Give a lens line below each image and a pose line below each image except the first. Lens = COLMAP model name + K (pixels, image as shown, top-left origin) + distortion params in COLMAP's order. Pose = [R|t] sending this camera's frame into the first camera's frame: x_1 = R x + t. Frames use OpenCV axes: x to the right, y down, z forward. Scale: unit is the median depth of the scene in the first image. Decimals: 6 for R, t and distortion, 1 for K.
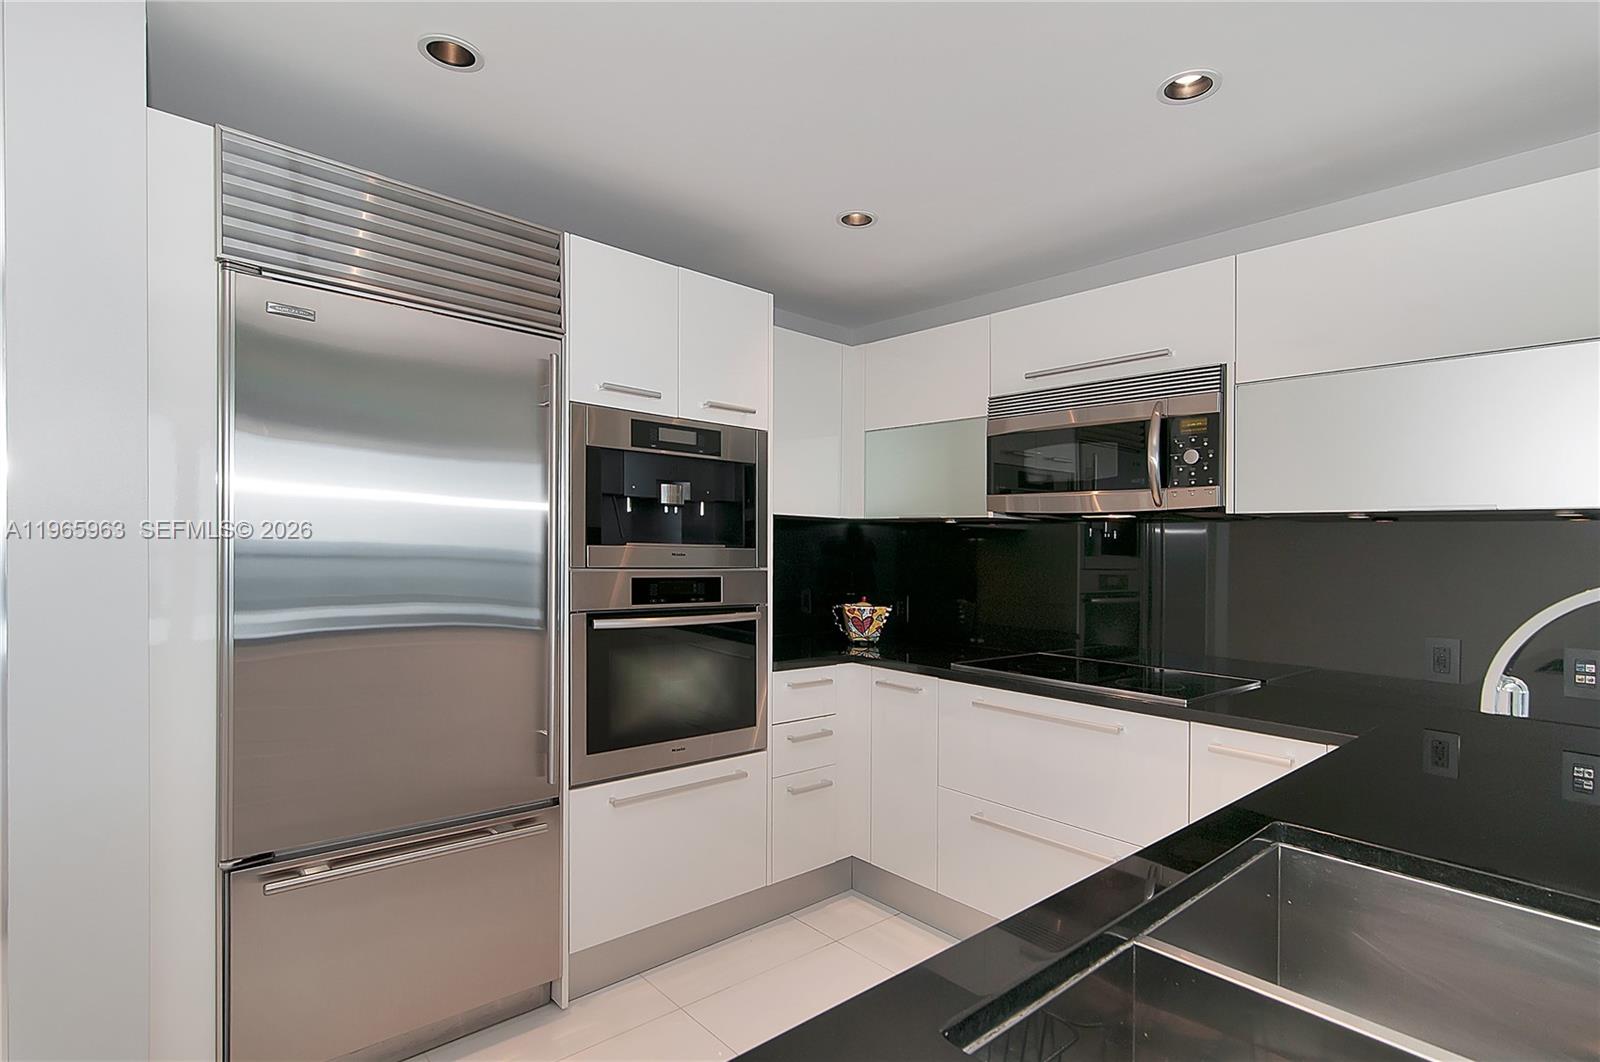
lens RADIAL K [[803.9, 0, 805.5], [0, 803.9, 557.2], [0, 0, 1]] dist [-0.002780, 0.003864]
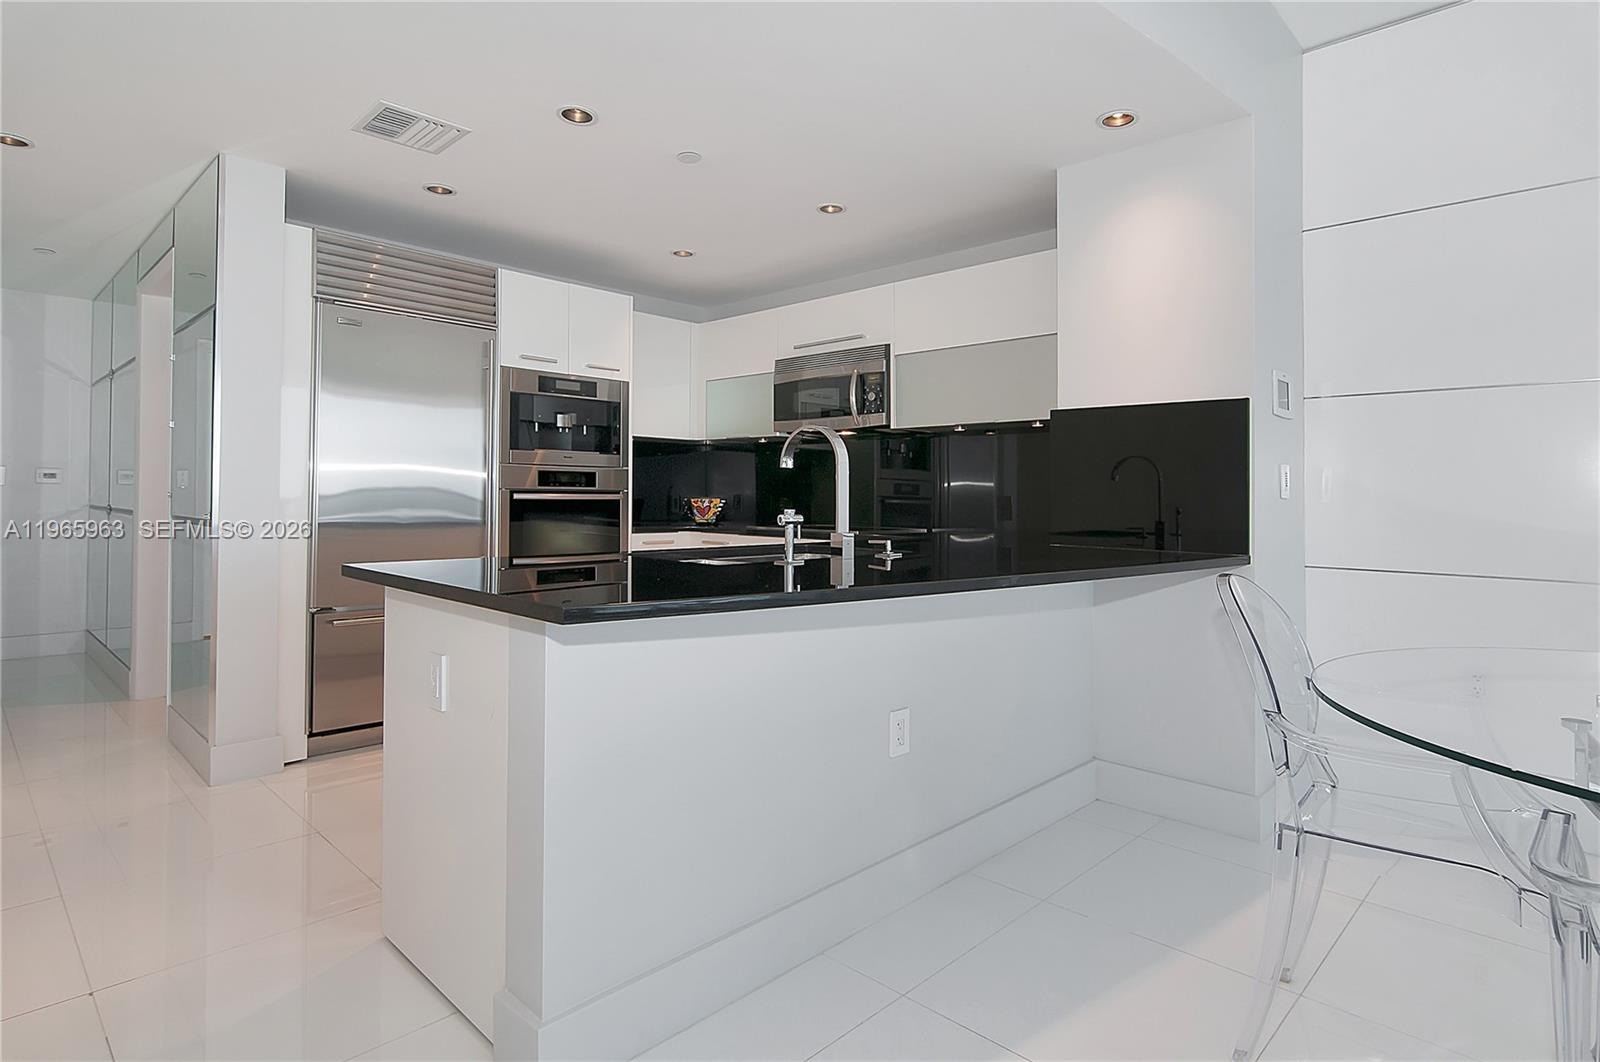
lens RADIAL K [[852.2, 0, 814.1], [0, 852.2, 465.2], [0, 0, 1]] dist [0.005205, -0.000342]
pose [[0.998558, -0.007297, 0.053188, 0.249740], [0.010001, 0.998662, -0.050734, 0.105946], [-0.052746, 0.051193, 0.997295, -0.758779]]
